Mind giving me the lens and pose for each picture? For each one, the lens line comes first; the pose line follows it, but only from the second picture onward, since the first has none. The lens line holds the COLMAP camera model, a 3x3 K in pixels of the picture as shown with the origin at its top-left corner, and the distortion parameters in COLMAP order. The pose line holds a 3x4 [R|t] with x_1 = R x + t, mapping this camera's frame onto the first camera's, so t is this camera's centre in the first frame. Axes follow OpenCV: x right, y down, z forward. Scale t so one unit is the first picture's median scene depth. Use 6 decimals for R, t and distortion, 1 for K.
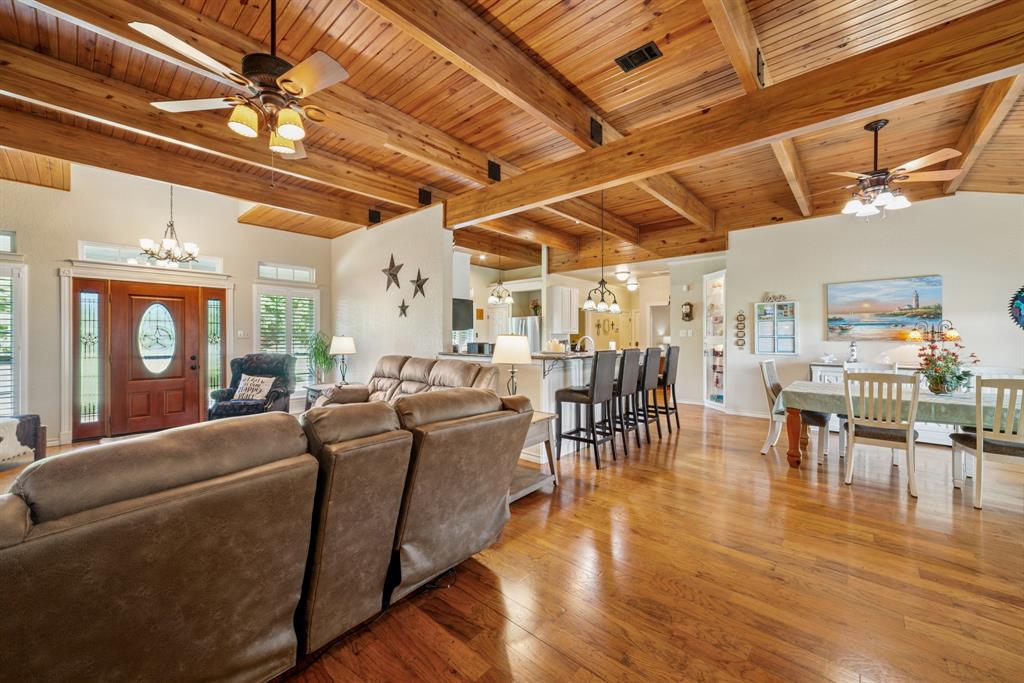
lens RADIAL K [[398.3, 0, 508.1], [0, 398.3, 338.3], [0, 0, 1]] dist [-0.019236, 0.008535]
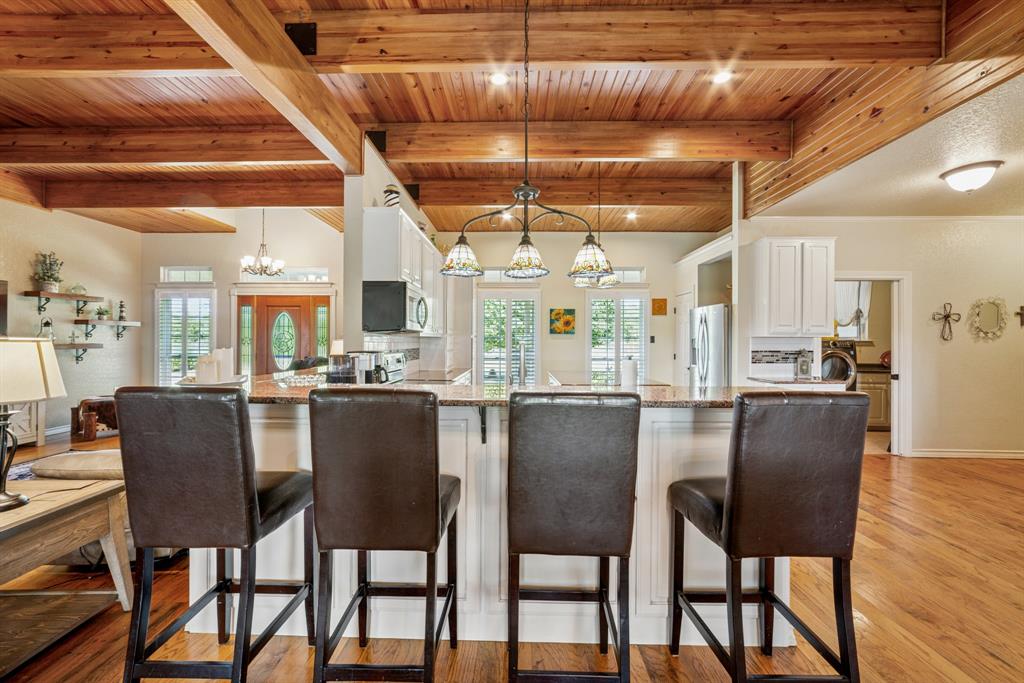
lens RADIAL K [[400.1, 0, 509.0], [0, 400.1, 341.2], [0, 0, 1]] dist [-0.017920, 0.008498]
pose [[0.647190, 0.006845, -0.762298, 0.459273], [-0.008915, 0.999959, 0.001409, -0.006253], [0.762277, 0.005884, 0.647224, 0.696940]]
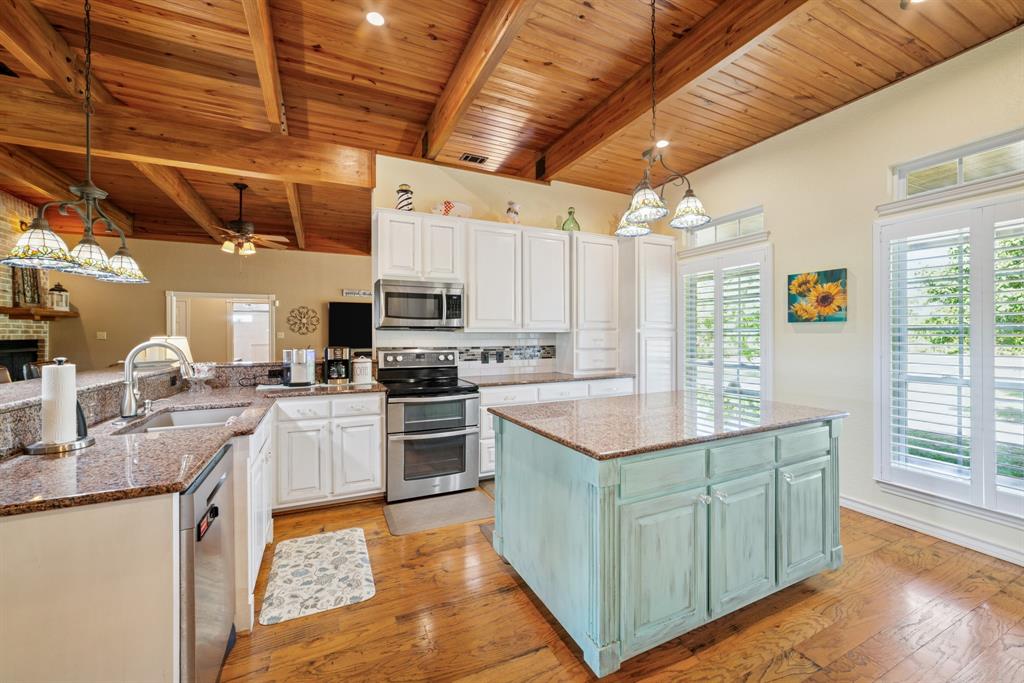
lens RADIAL K [[400.1, 0, 509.0], [0, 400.1, 341.2], [0, 0, 1]] dist [-0.017920, 0.008498]
pose [[-0.384651, 0.016927, -0.922907, 0.386472], [0.001392, 0.999841, 0.017758, -0.009541], [0.923061, 0.005546, -0.384614, 1.352274]]
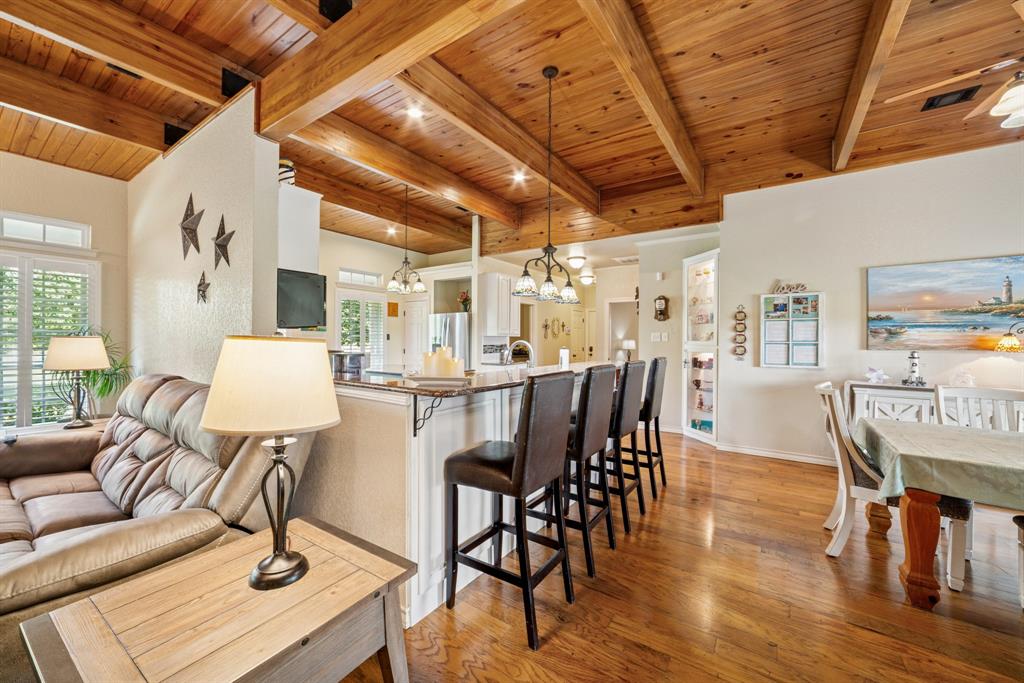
lens RADIAL K [[400.1, 0, 509.0], [0, 400.1, 341.2], [0, 0, 1]] dist [-0.017920, 0.008498]
pose [[0.992115, 0.007540, 0.125105, 0.095665], [-0.007706, 0.999970, 0.000837, -0.003846], [-0.125095, -0.001794, 0.992143, 0.380681]]
